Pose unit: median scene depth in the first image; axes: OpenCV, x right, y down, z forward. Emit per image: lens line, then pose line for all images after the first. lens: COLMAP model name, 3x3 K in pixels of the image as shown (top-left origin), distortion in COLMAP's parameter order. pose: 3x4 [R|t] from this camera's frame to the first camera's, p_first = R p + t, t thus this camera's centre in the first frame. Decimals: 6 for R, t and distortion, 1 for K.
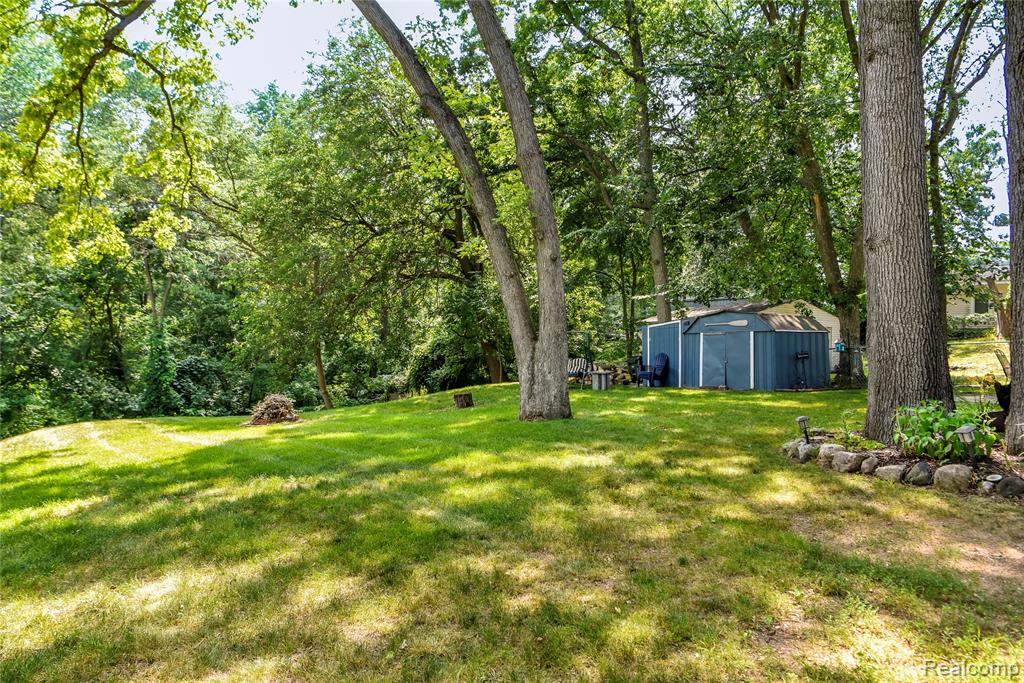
lens RADIAL K [[690.5, 0, 511.7], [0, 690.5, 333.4], [0, 0, 1]] dist [-0.003736, -0.003219]
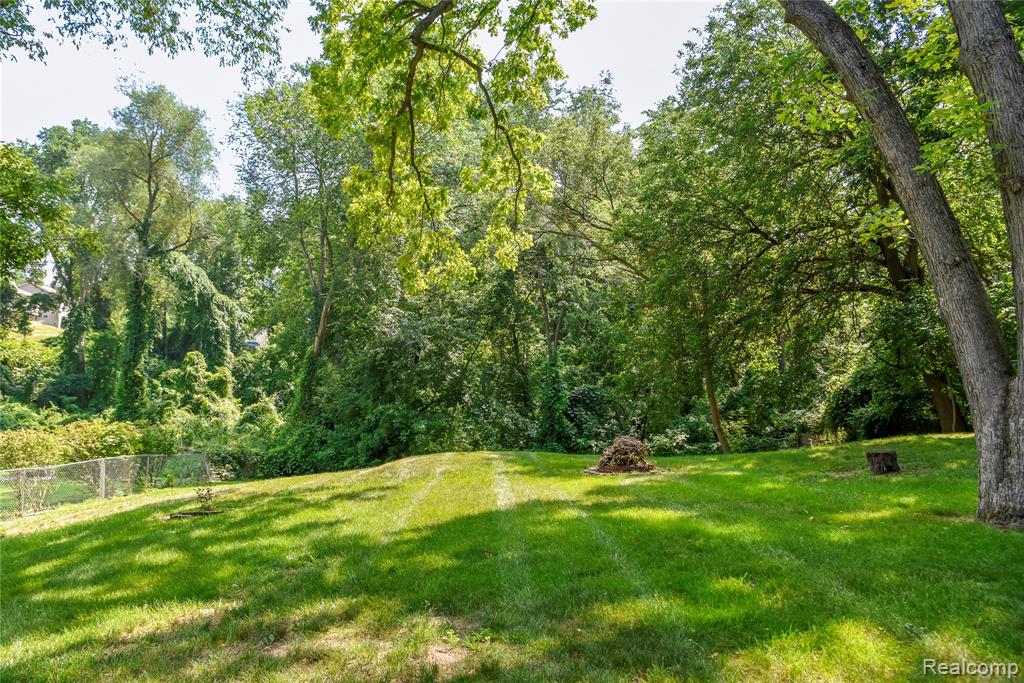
lens RADIAL K [[690.5, 0, 511.7], [0, 690.5, 333.4], [0, 0, 1]] dist [-0.003736, -0.003219]
pose [[0.828992, -0.022581, -0.558804, 0.005477], [-0.000190, 0.999173, -0.040657, -0.000539], [0.559260, 0.033811, 0.828302, 0.140054]]
